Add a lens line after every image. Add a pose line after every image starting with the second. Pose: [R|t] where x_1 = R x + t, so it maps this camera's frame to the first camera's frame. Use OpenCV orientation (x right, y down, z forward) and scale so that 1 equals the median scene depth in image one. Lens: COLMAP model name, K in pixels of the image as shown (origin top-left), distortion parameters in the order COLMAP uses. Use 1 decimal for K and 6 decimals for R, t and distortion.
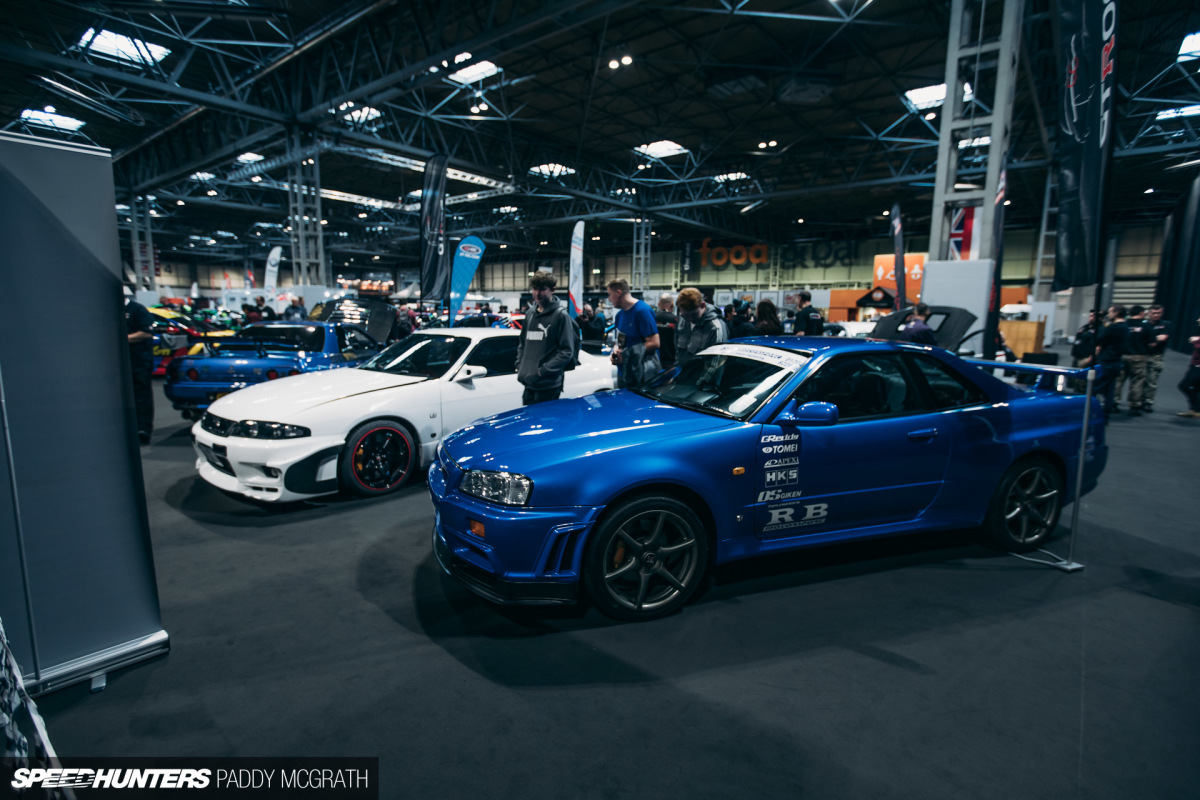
lens RADIAL K [[590.2, 0, 600.0], [0, 590.2, 400.0], [0, 0, 1]] dist [0.000850, 0.000010]
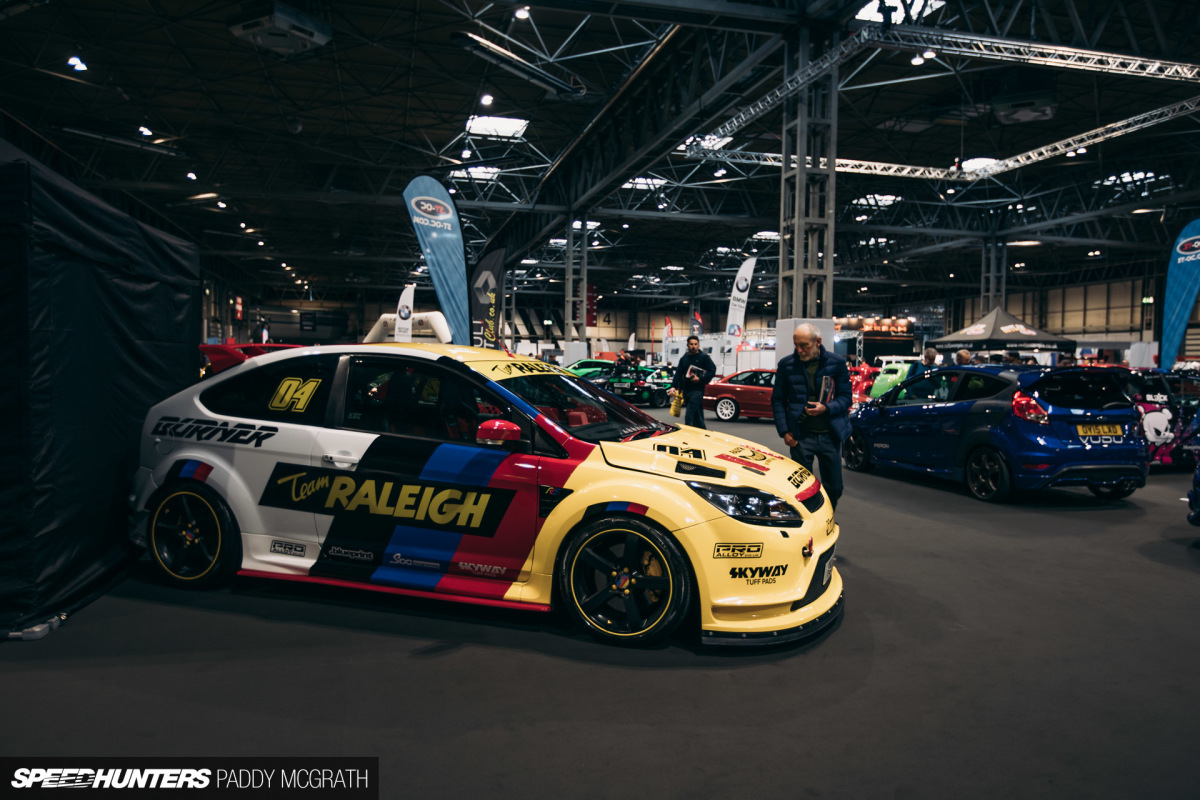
lens RADIAL K [[856.2, 0, 599.1], [0, 856.2, 421.0], [0, 0, 1]] dist [-0.001762, -0.004730]
pose [[0.805281, 0.031138, -0.592075, -0.106764], [-0.084004, 0.994538, -0.061949, -0.022993], [0.586912, 0.099623, 0.803498, 0.164927]]
